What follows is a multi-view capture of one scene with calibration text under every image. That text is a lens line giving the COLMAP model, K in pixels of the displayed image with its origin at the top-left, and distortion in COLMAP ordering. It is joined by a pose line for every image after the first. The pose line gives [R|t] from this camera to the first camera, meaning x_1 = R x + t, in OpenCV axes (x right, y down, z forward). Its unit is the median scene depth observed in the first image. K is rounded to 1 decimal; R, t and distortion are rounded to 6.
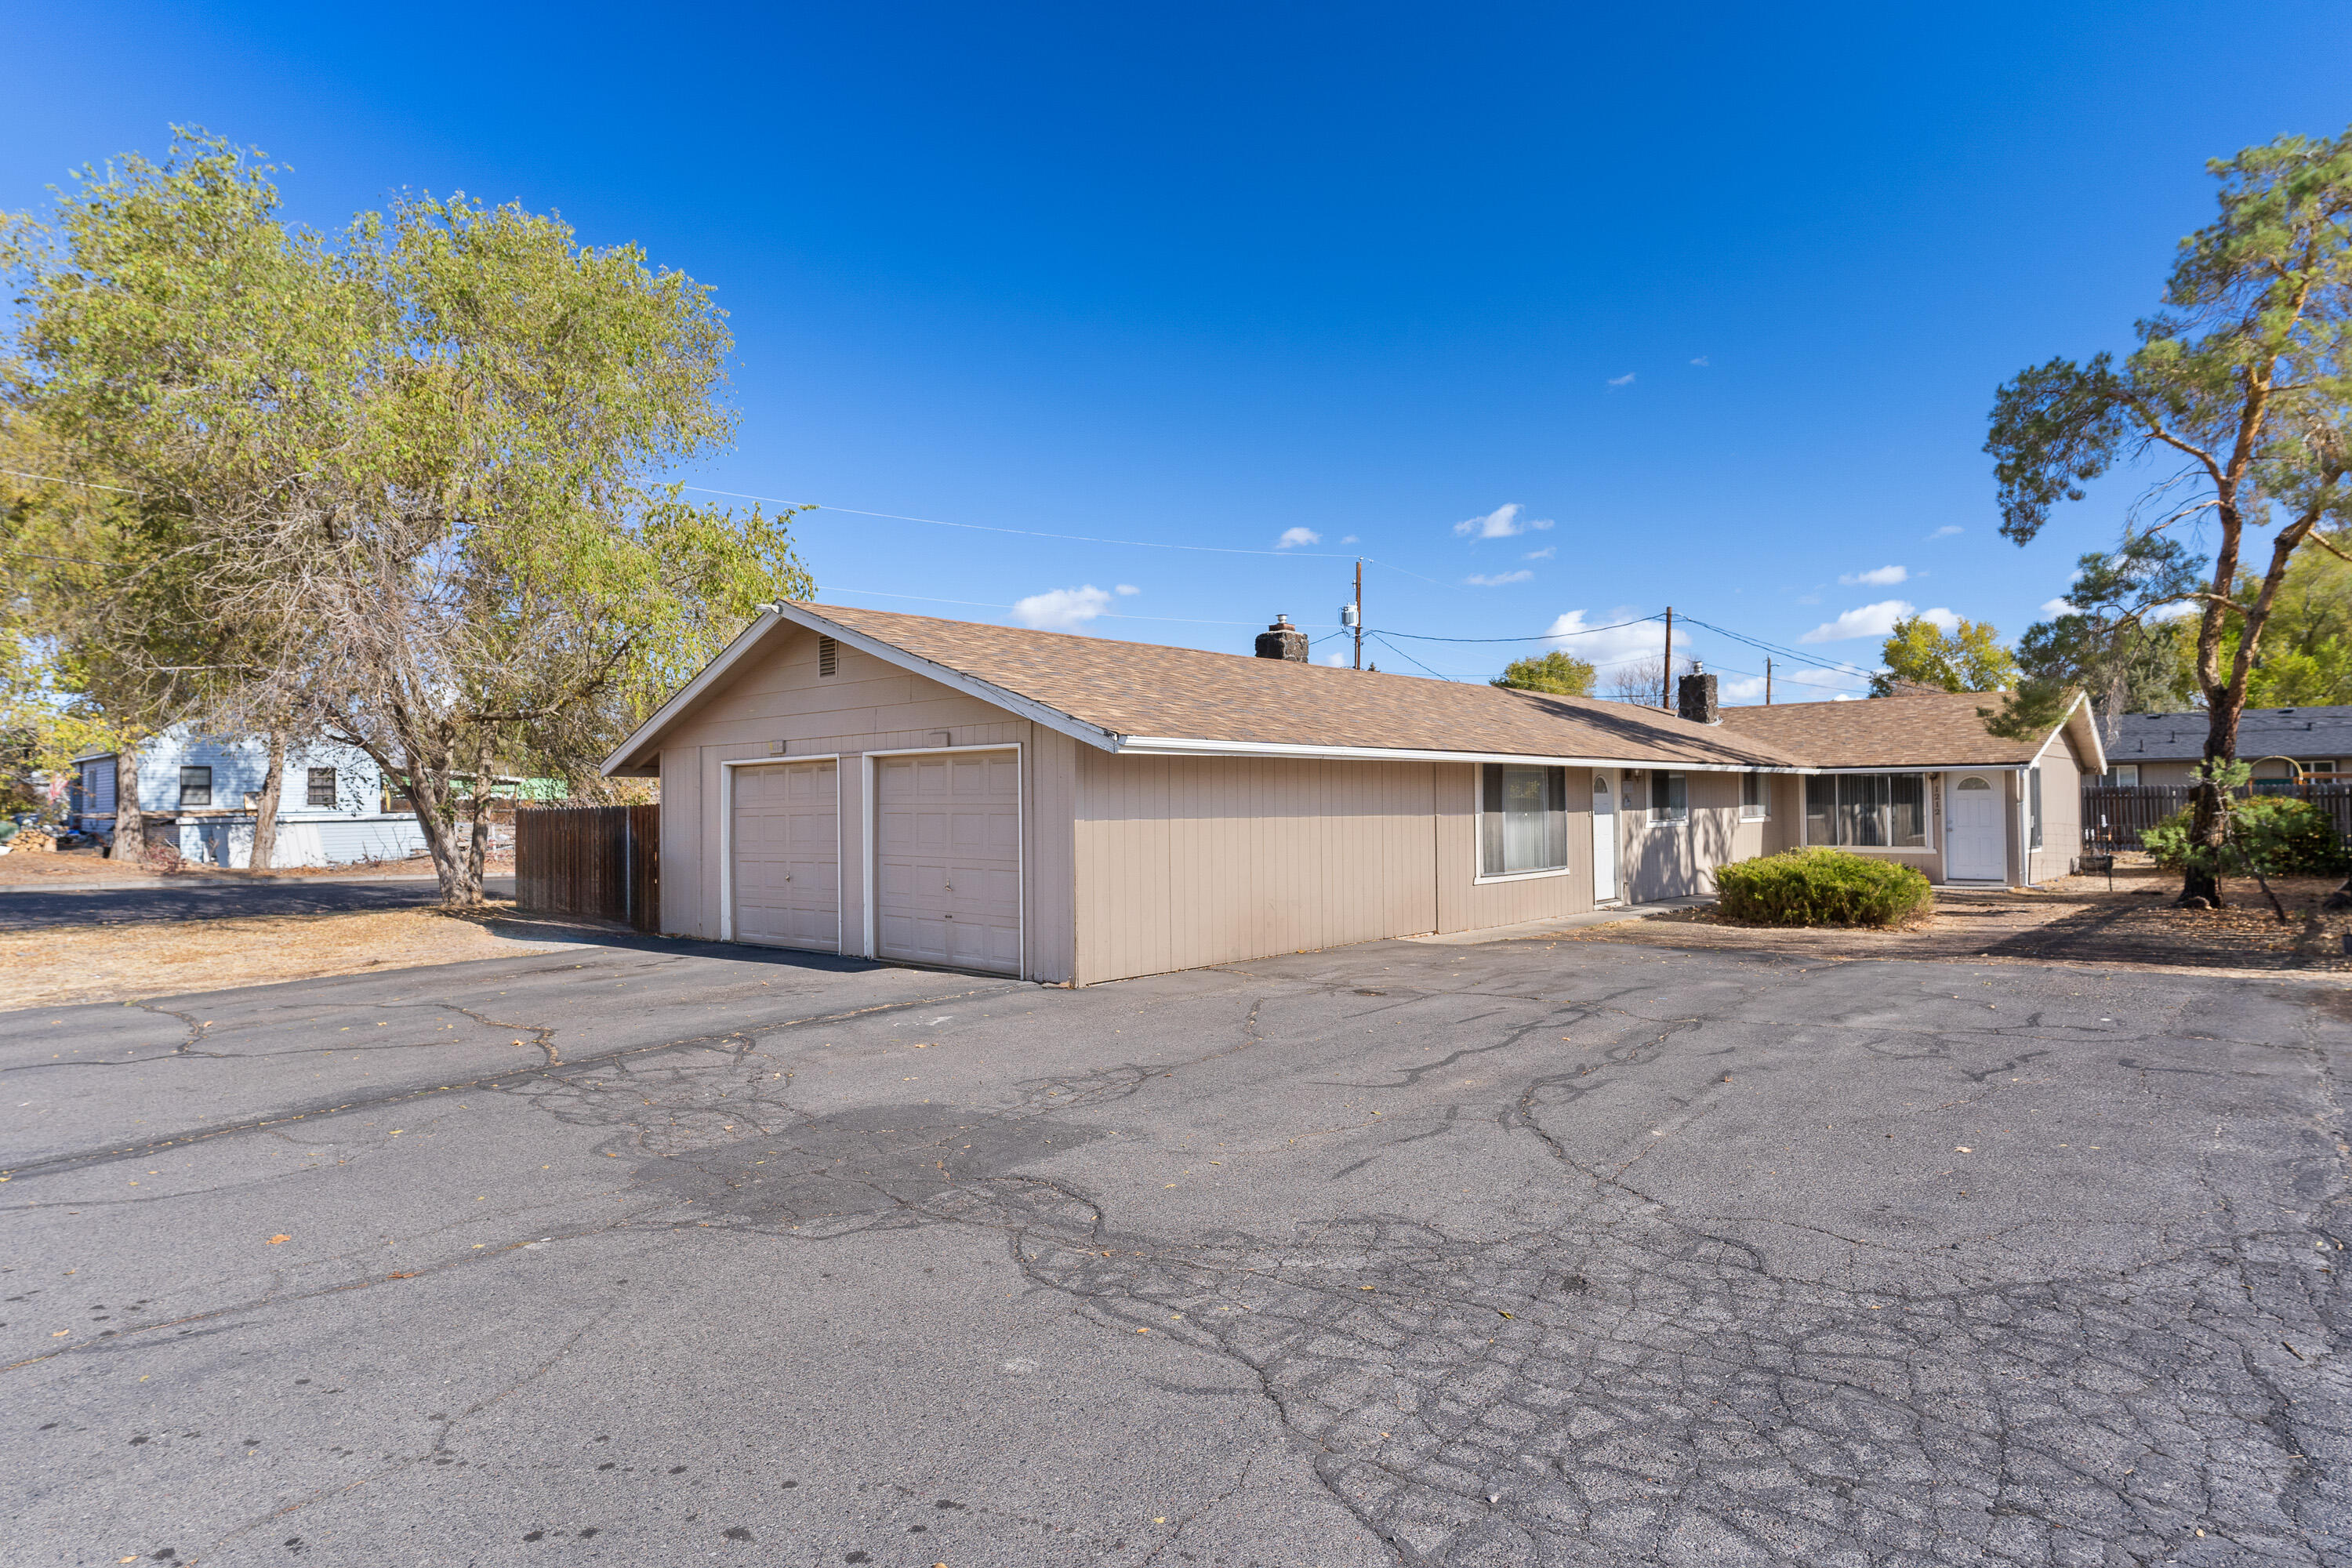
lens RADIAL K [[1327.0, 0, 1176.0], [0, 1327.0, 784.0], [0, 0, 1]] dist [0.000861, 0.000109]
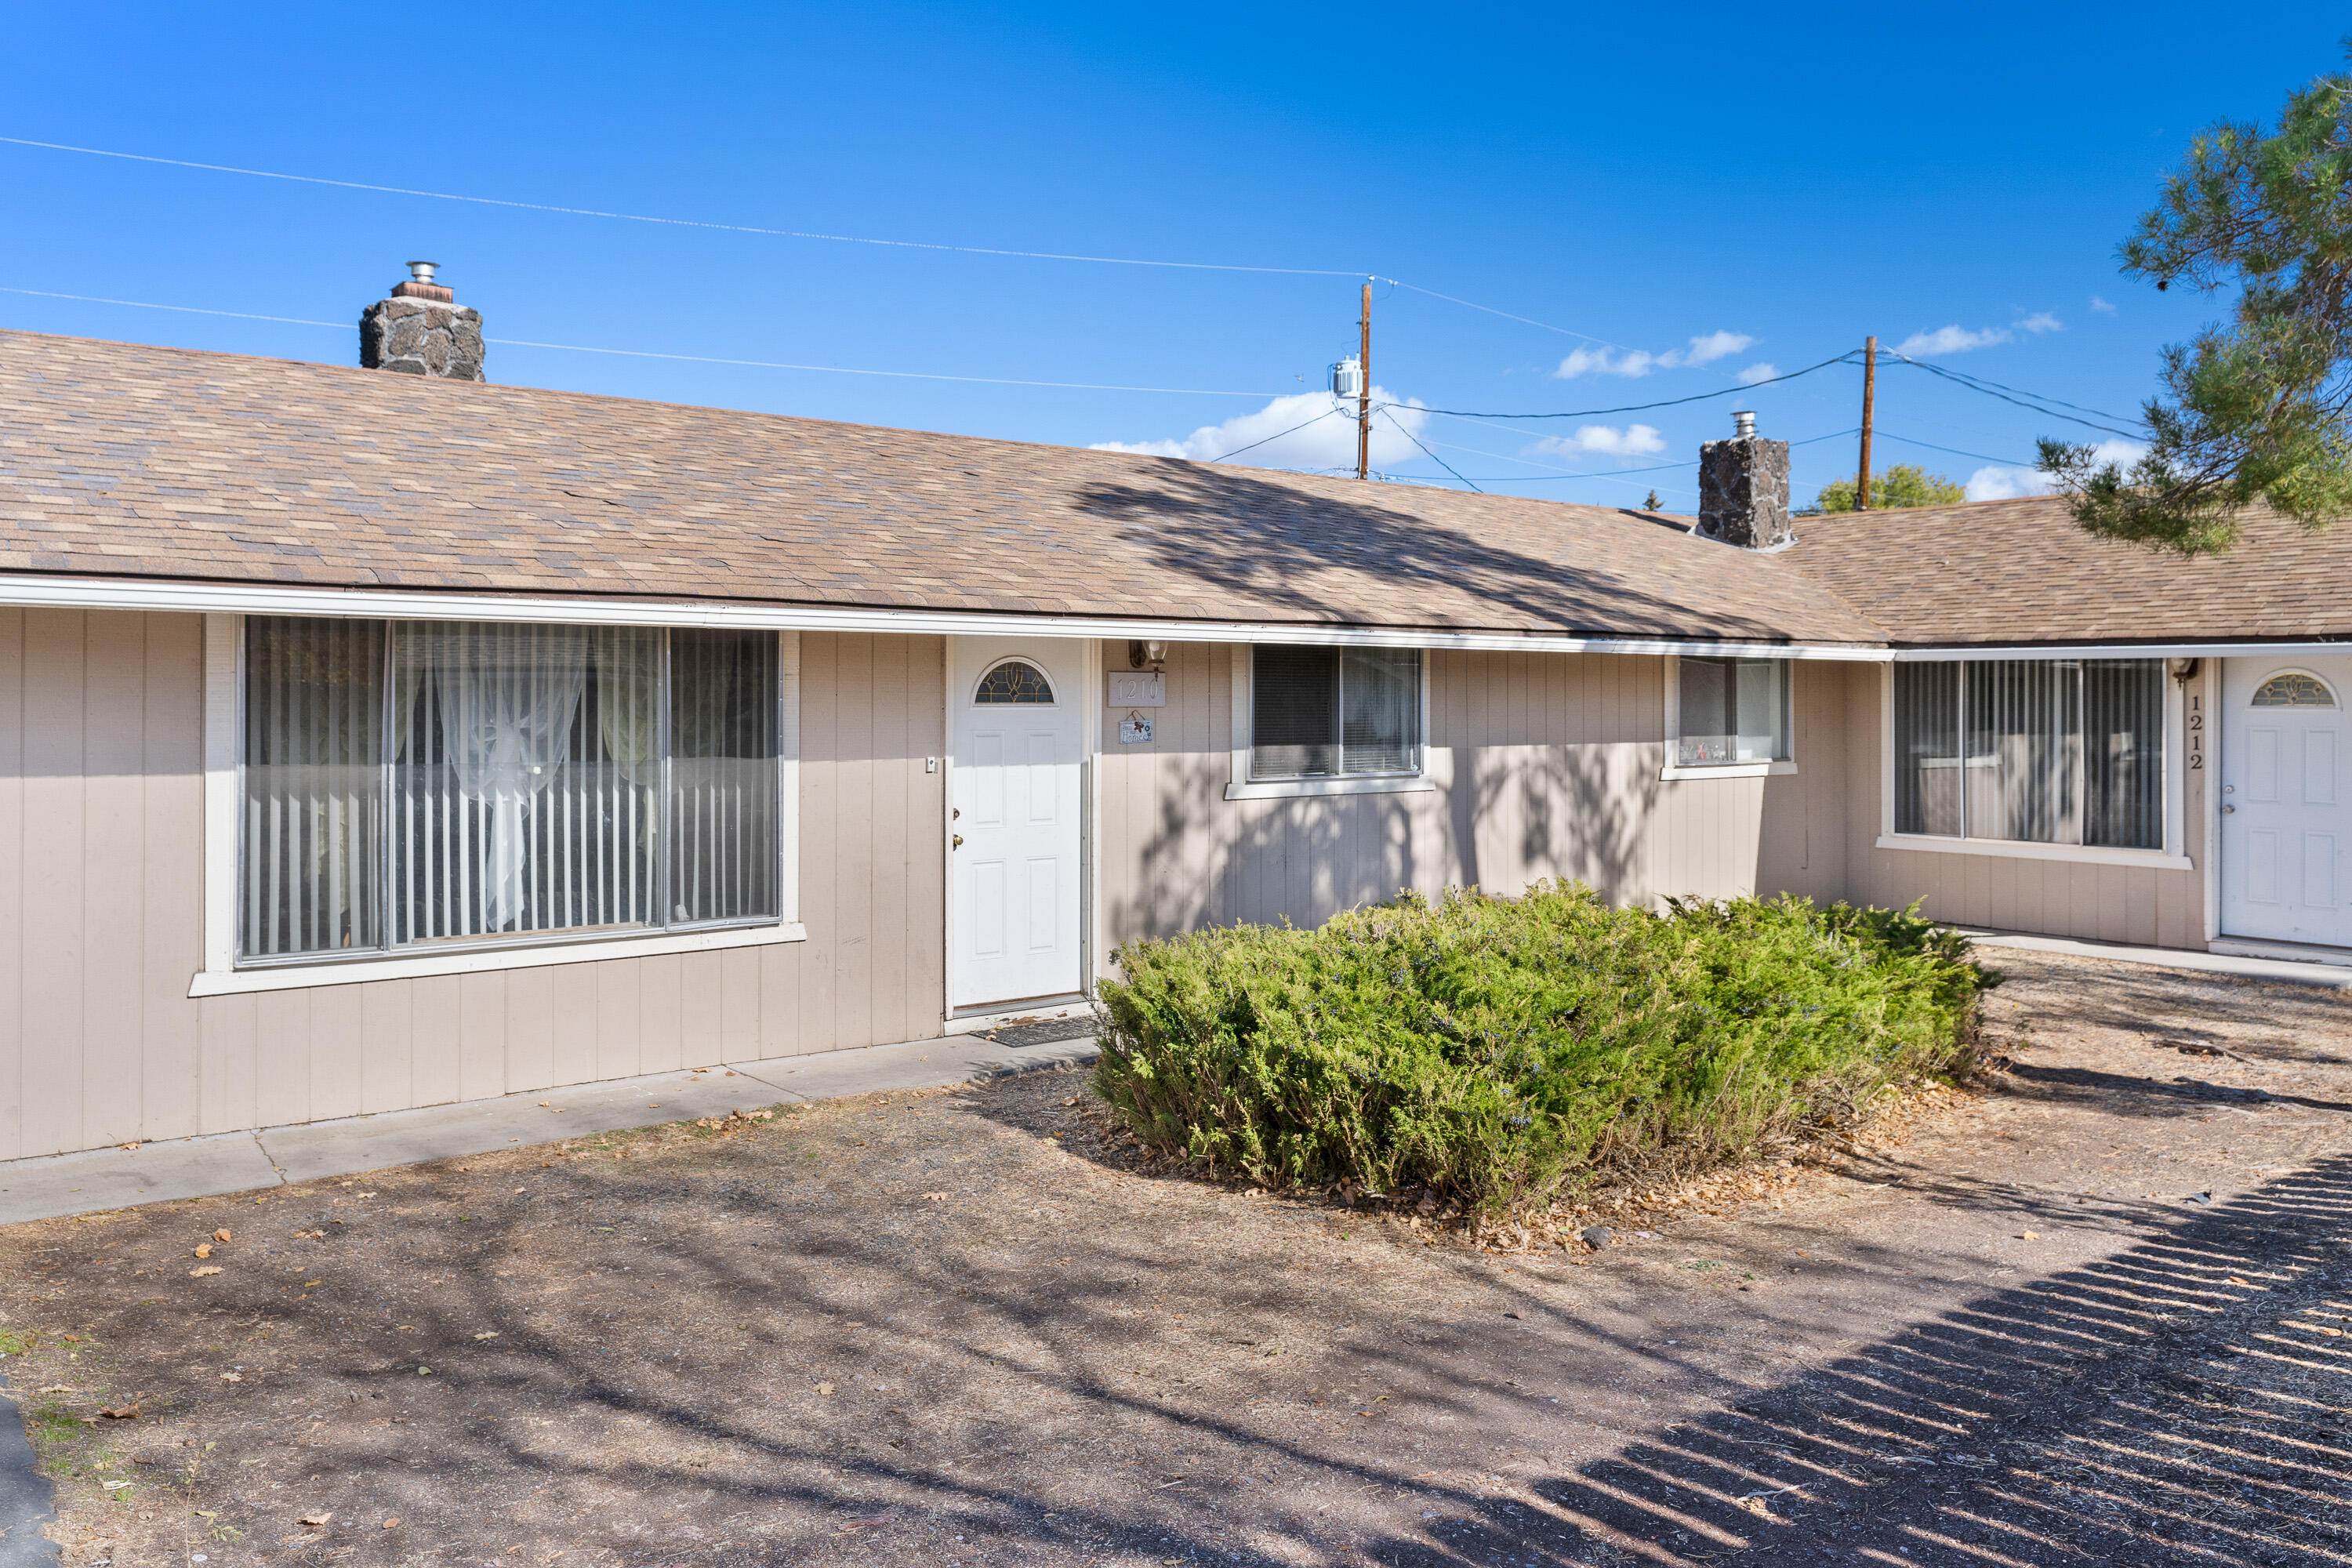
lens RADIAL K [[1799.8, 0, 1176.8], [0, 1799.8, 704.3], [0, 0, 1]] dist [0.002964, 0.000105]
pose [[0.986440, 0.012939, -0.163612, 0.422003], [-0.009867, 0.999760, 0.019573, -0.003615], [0.163826, -0.017693, 0.986331, 0.499827]]
